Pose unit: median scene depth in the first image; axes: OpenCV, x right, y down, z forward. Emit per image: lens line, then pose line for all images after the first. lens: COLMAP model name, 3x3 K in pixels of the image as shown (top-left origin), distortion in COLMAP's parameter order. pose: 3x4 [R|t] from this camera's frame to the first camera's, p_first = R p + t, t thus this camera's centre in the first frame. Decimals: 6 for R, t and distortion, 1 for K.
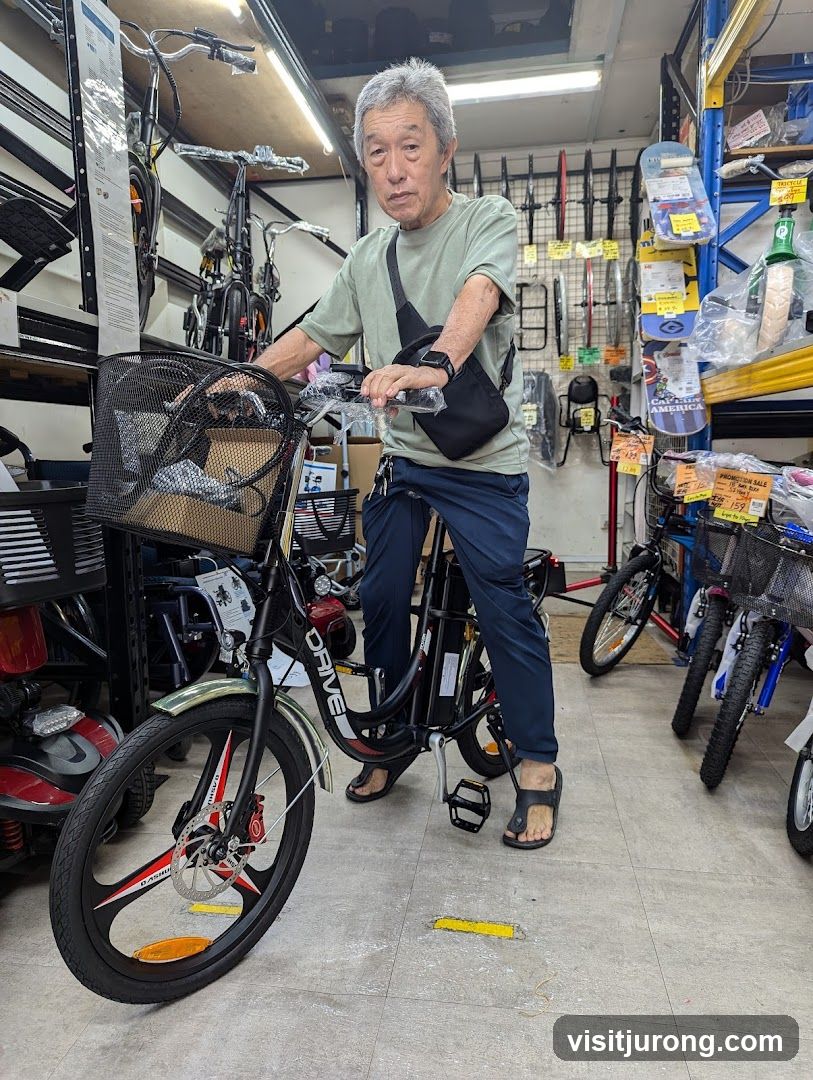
lens RADIAL K [[829.8, 0, 386.9], [0, 829.8, 544.9], [0, 0, 1]] dist [0.049598, -0.056687]
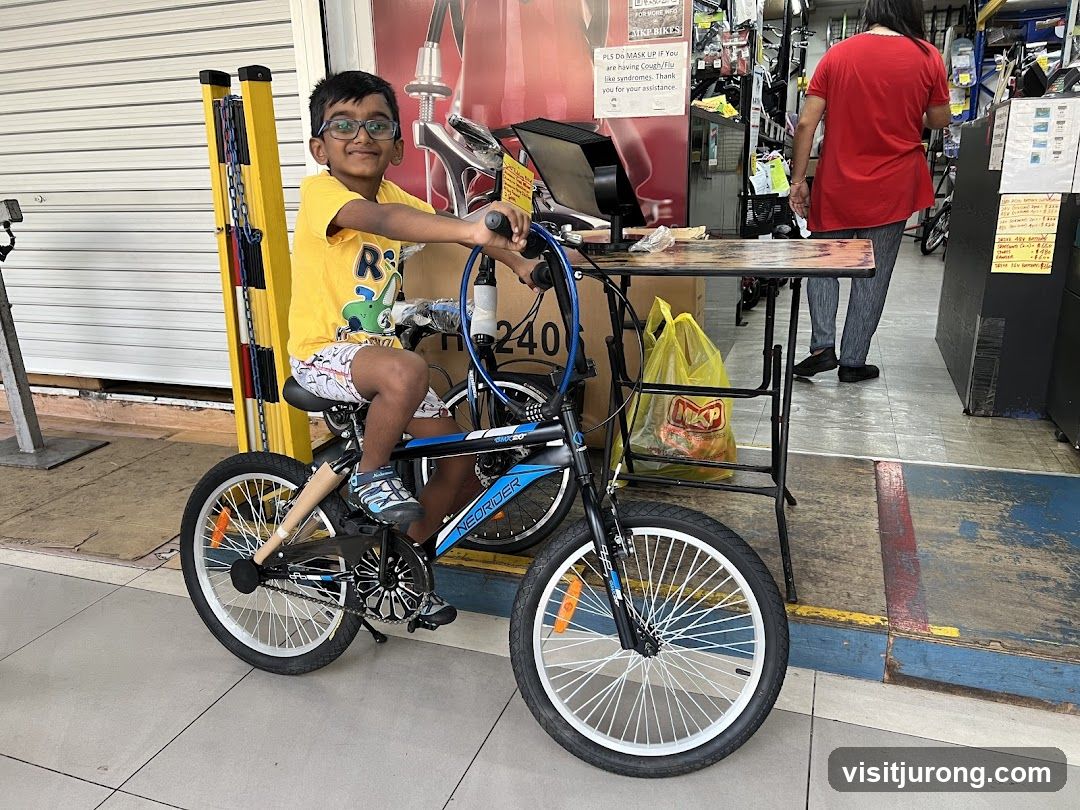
lens RADIAL K [[829.8, 0, 540.0], [0, 829.8, 405.0], [0, 0, 1]] dist [0.049598, -0.056687]
pose [[0.982979, 0.045710, -0.177942, -0.567276], [-0.016126, 0.986283, 0.164275, 0.294208], [0.183010, -0.158610, 0.970232, -2.497107]]
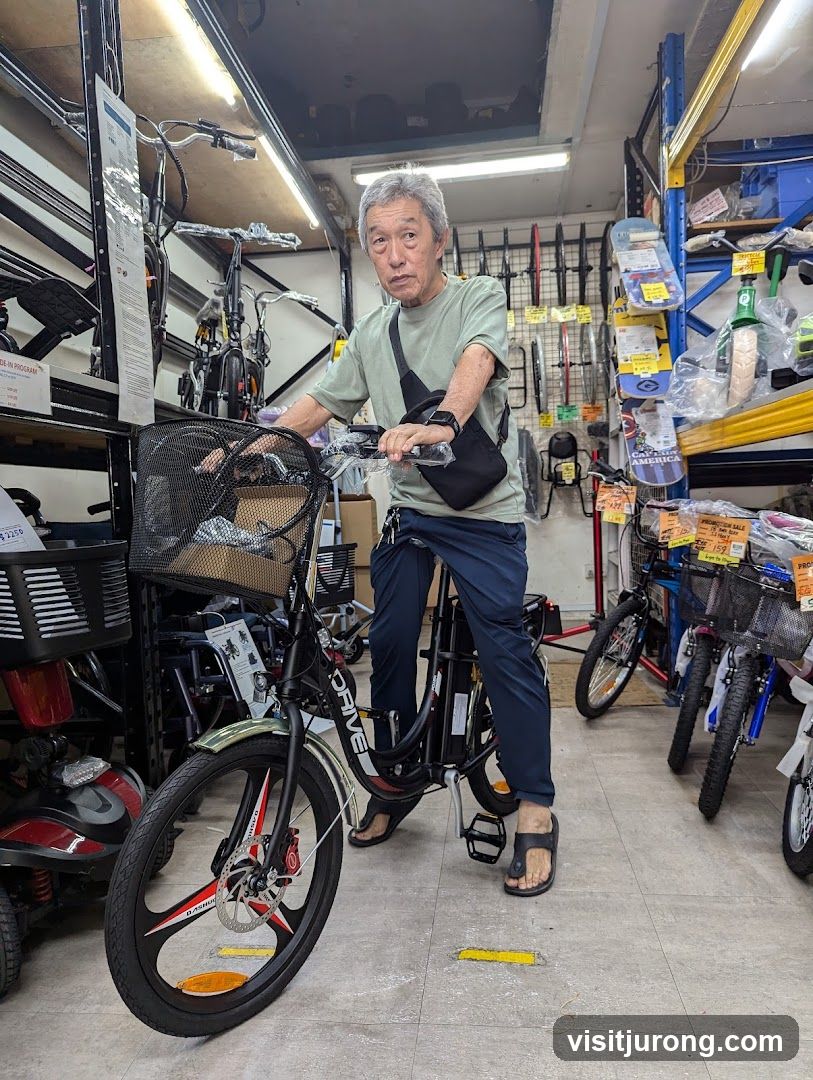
lens RADIAL K [[828.9, 0, 406.5], [0, 828.9, 540.0], [0, 0, 1]] dist [0.061180, -0.066051]
pose [[0.998628, -0.023846, 0.046624, -0.026696], [0.027266, 0.996874, -0.074157, 0.009165], [-0.044710, 0.075327, 0.996156, -0.044547]]
